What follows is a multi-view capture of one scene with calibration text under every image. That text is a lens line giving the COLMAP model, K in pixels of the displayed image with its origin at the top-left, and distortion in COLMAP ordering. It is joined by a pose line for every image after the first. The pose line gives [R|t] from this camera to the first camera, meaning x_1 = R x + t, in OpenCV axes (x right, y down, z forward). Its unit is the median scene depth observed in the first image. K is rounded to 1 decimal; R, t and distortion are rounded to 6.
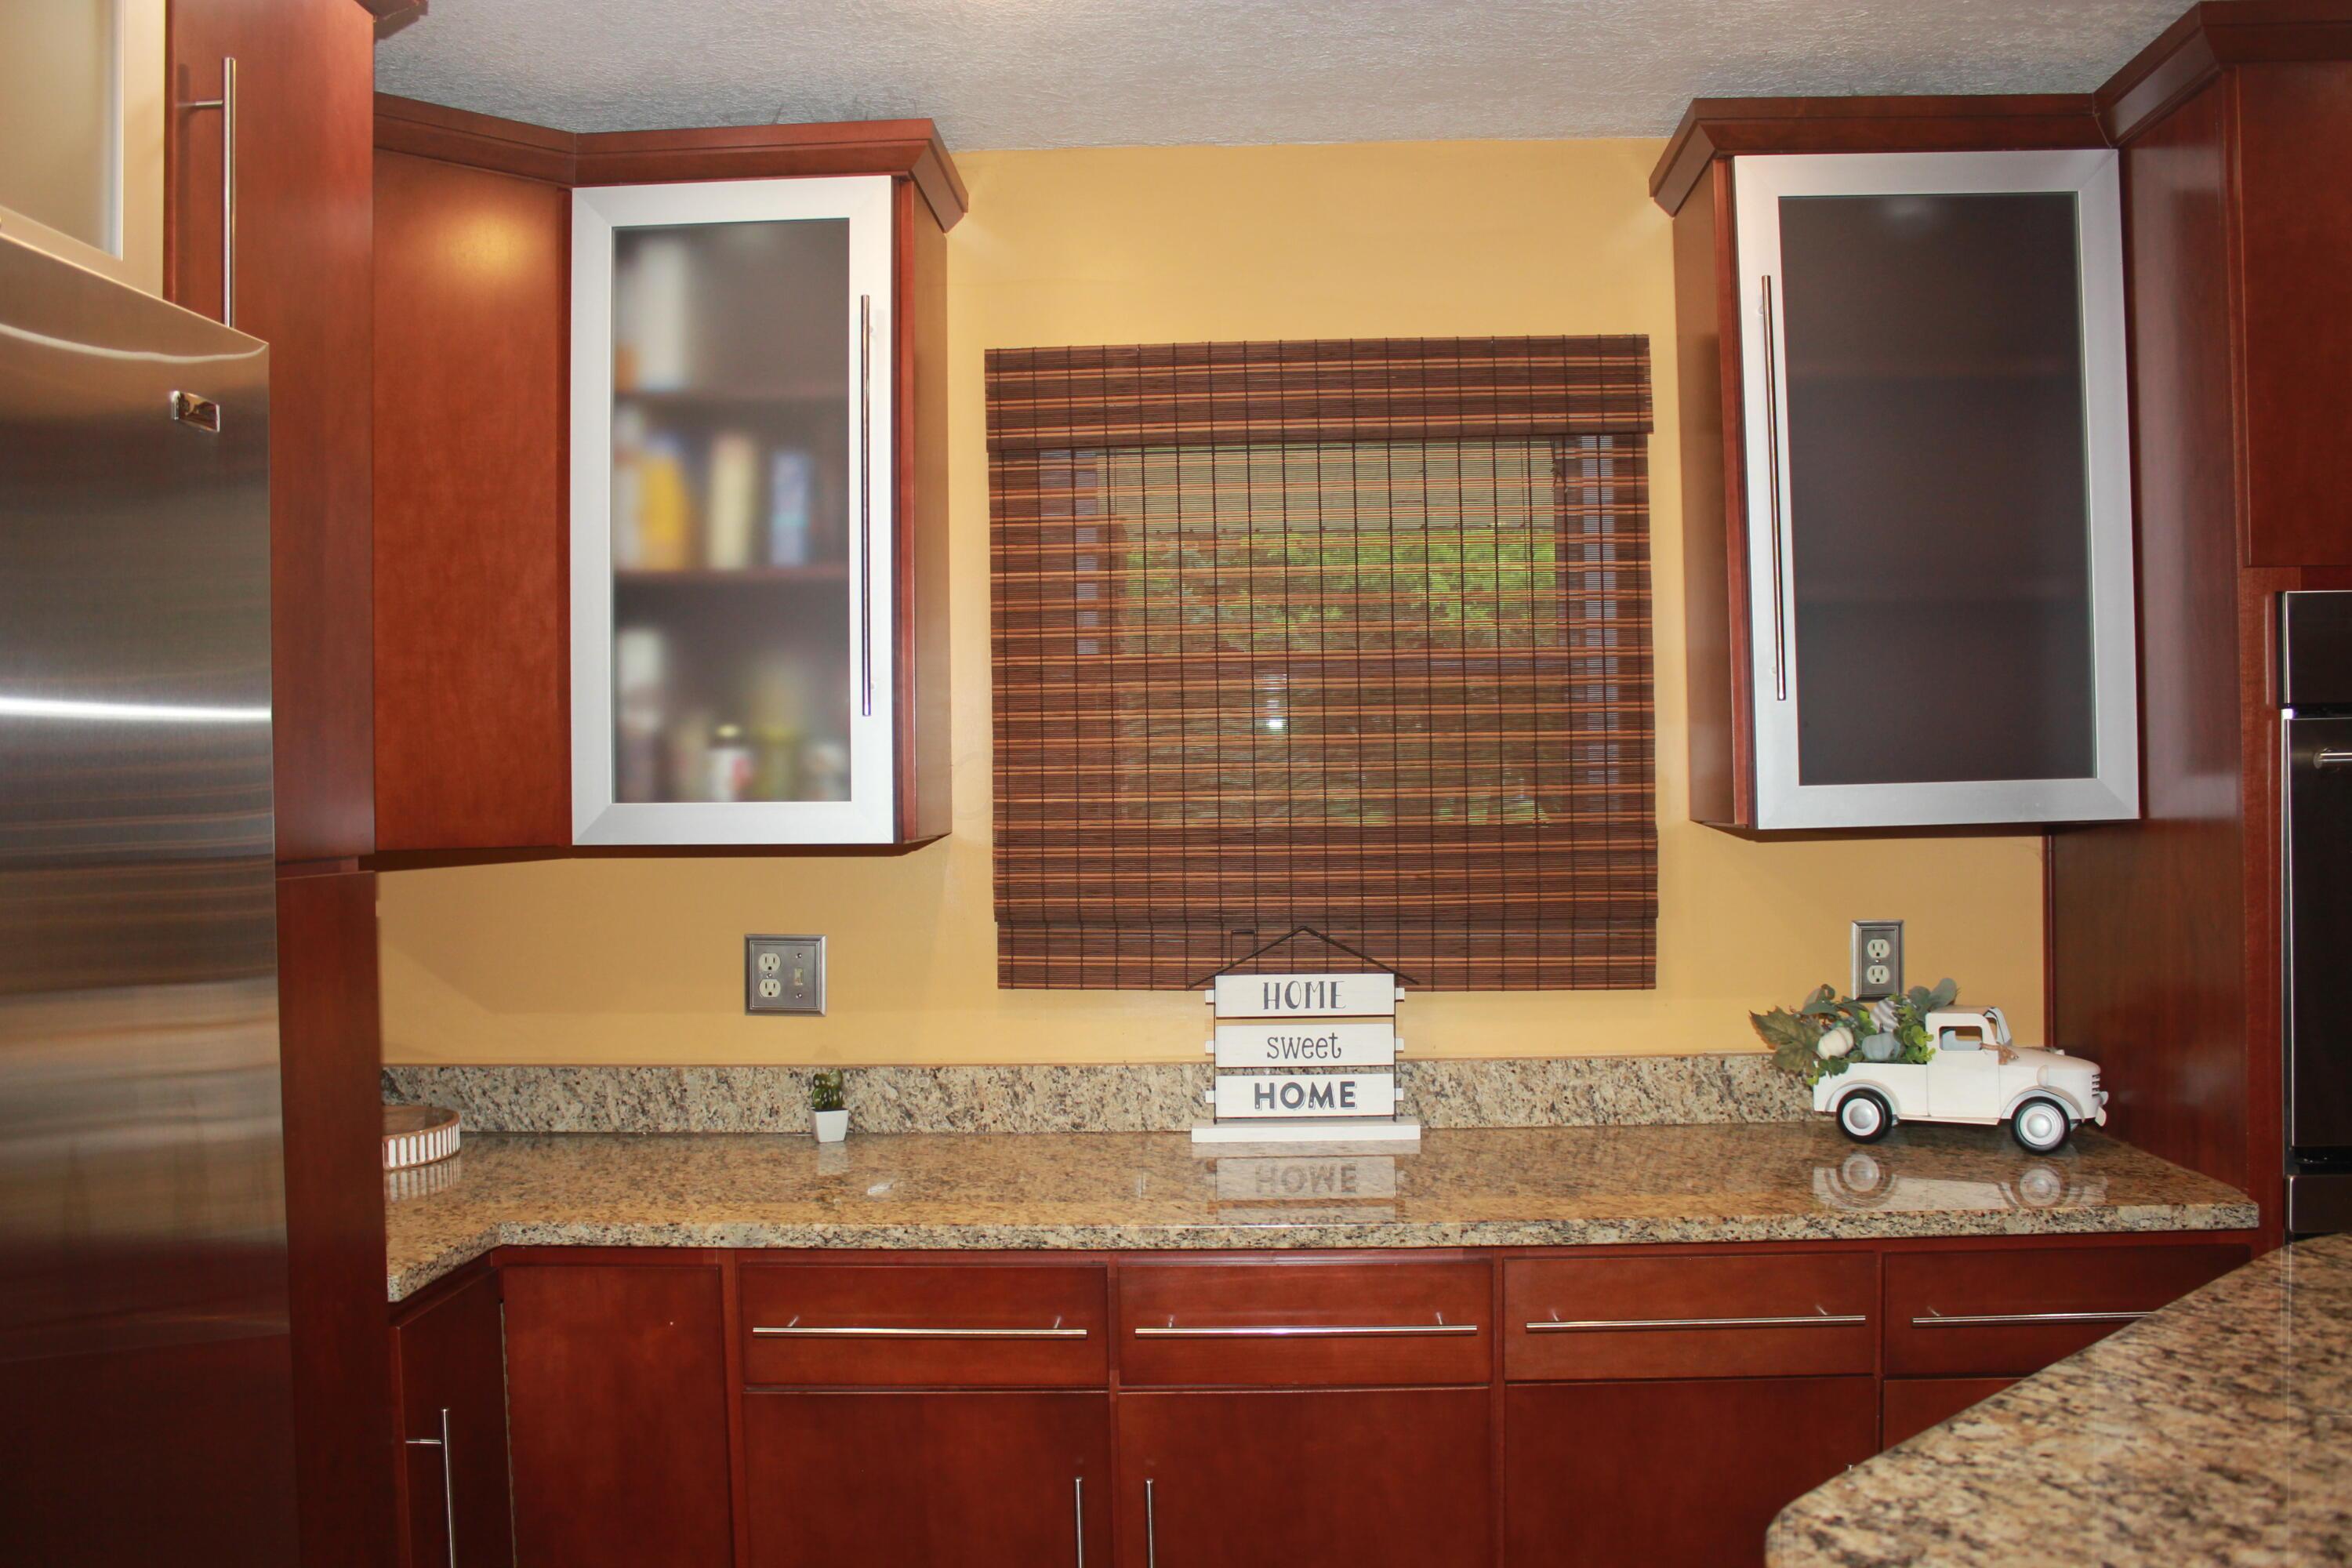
lens RADIAL K [[1946.5, 0, 1176.0], [0, 1946.5, 784.0], [0, 0, 1]] dist [-0.154362, 0.142674]
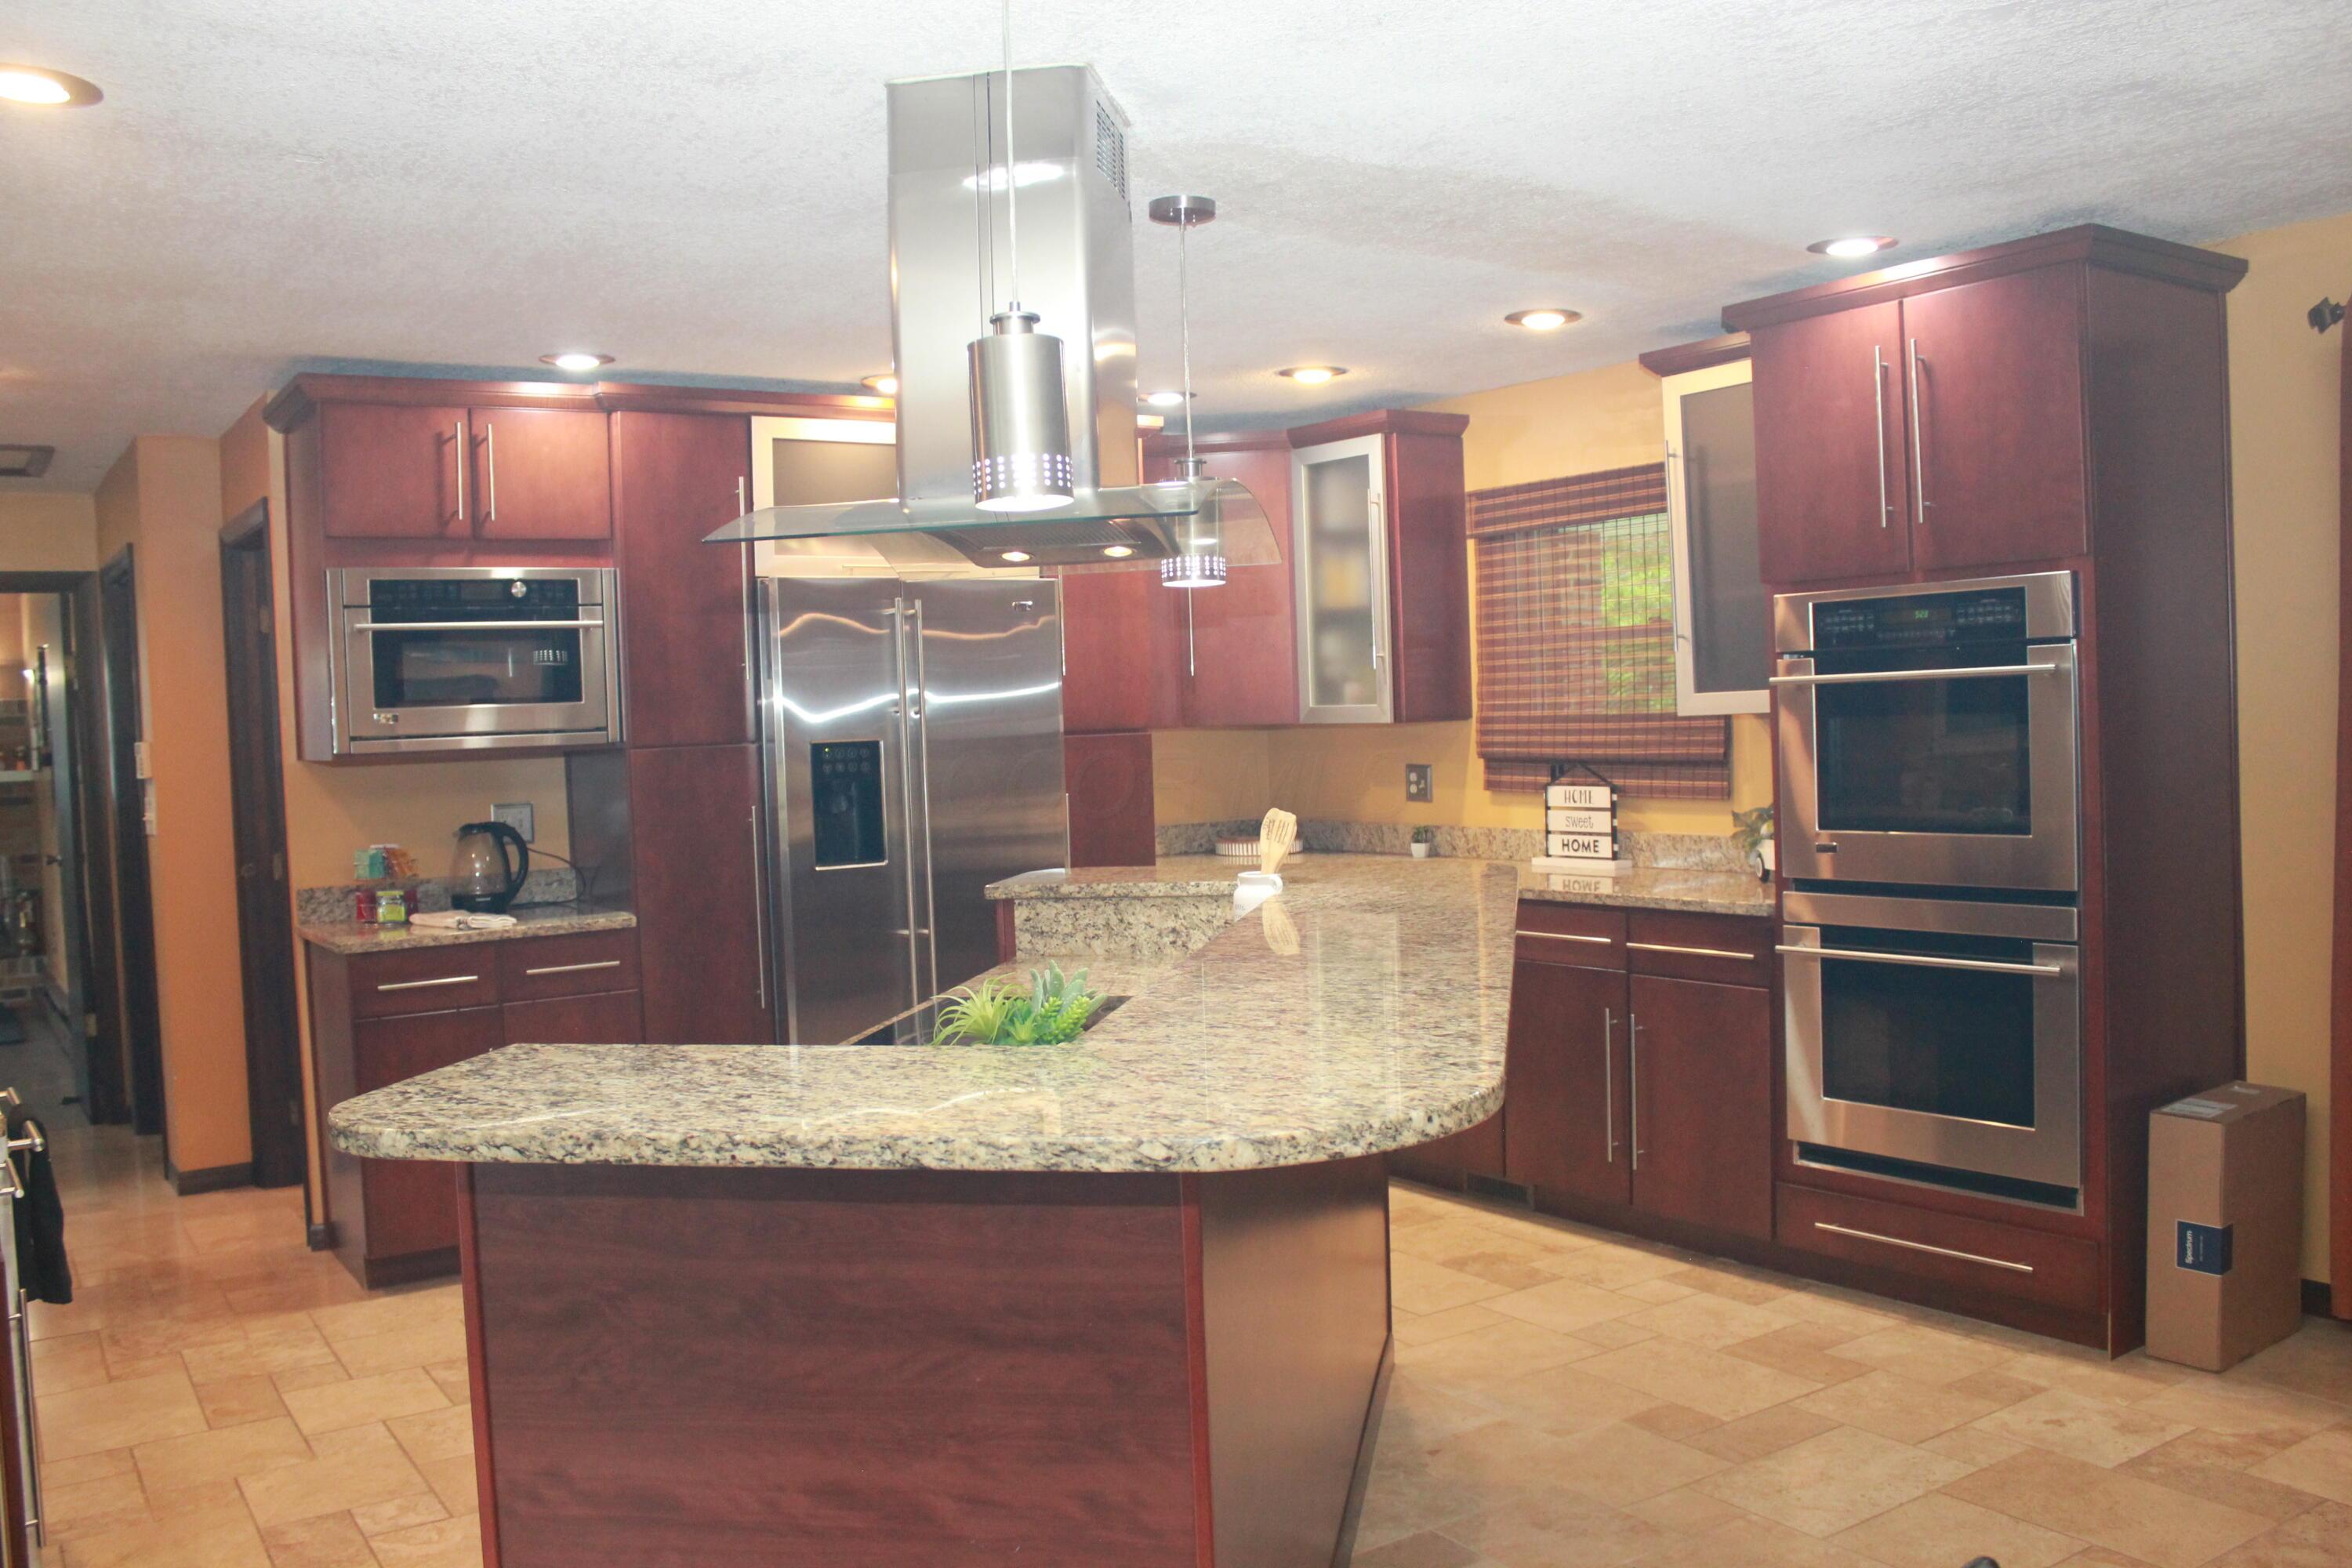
lens RADIAL K [[1946.5, 0, 1176.0], [0, 1946.5, 784.0], [0, 0, 1]] dist [-0.154362, 0.142674]
pose [[0.589382, 0.023664, -0.807508, 1.451035], [0.021560, 0.998754, 0.045005, -0.005061], [0.807567, -0.043935, 0.588137, -0.532314]]
